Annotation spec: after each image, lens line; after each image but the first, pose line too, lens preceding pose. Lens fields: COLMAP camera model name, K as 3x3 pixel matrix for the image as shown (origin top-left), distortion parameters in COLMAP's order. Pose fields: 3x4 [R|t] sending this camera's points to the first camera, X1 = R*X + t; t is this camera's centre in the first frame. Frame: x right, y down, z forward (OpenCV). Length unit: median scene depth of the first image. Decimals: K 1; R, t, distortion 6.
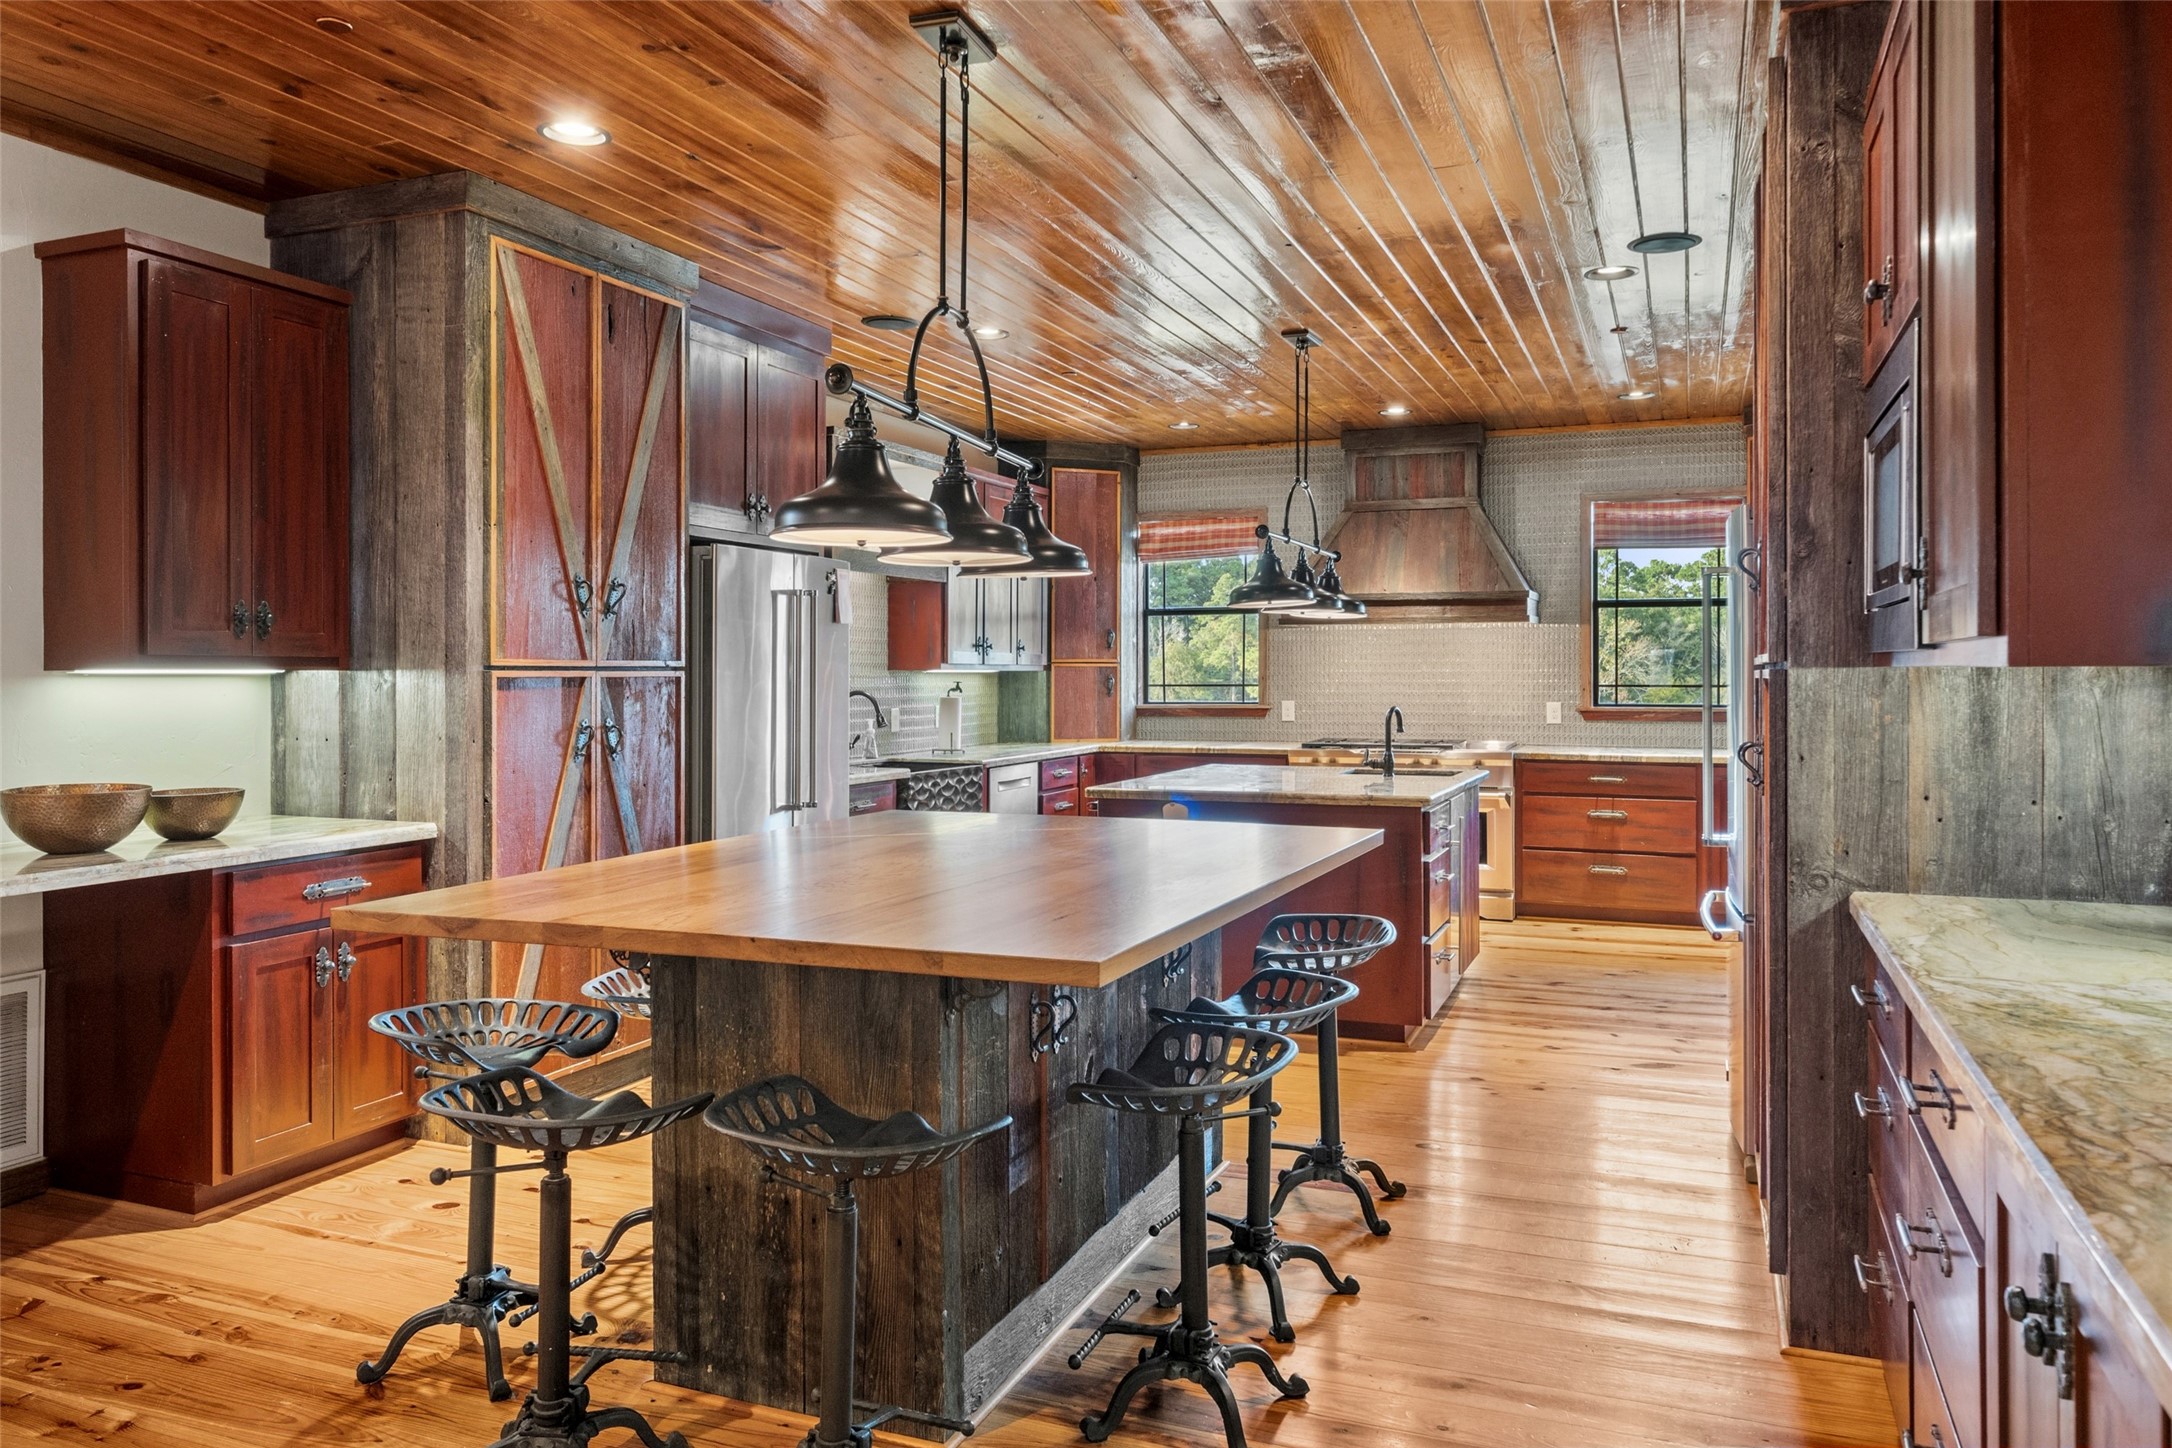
lens RADIAL K [[1509.7, 0, 1090.6], [0, 1509.7, 709.2], [0, 0, 1]] dist [-0.003632, 0.000829]
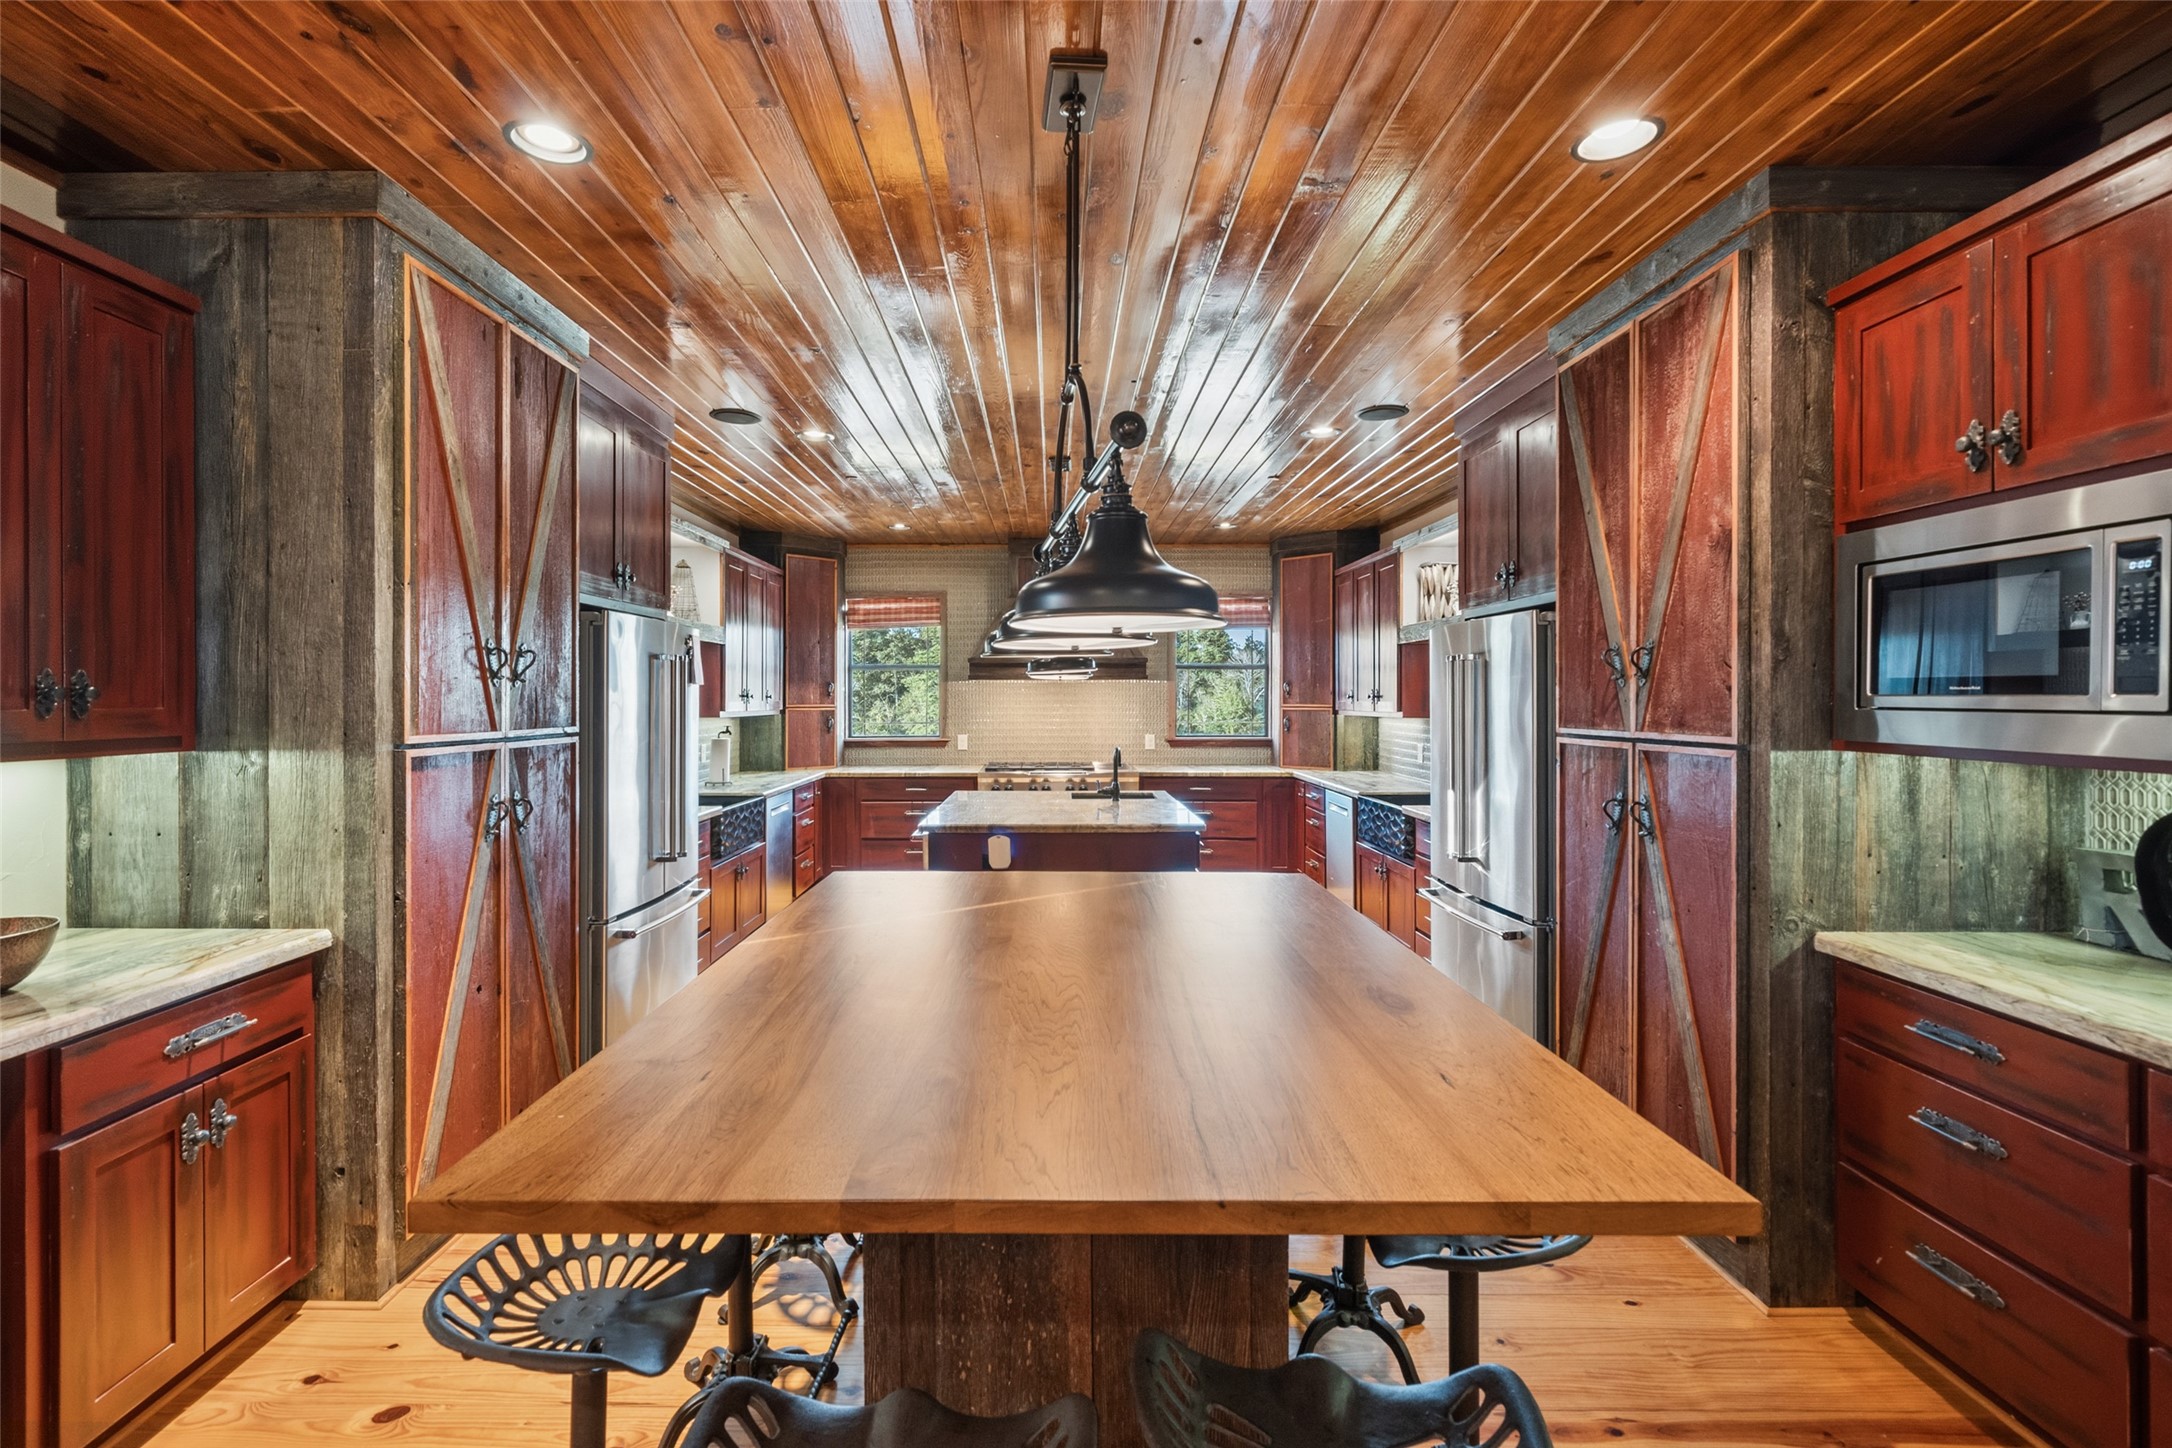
lens RADIAL K [[995.5, 0, 1076.9], [0, 995.5, 719.5], [0, 0, 1]] dist [-0.001992, -0.000082]
pose [[0.931295, -0.006360, 0.364210, -0.241720], [0.008151, 0.999961, -0.003380, -0.037890], [-0.364174, 0.006116, 0.931311, 0.316719]]
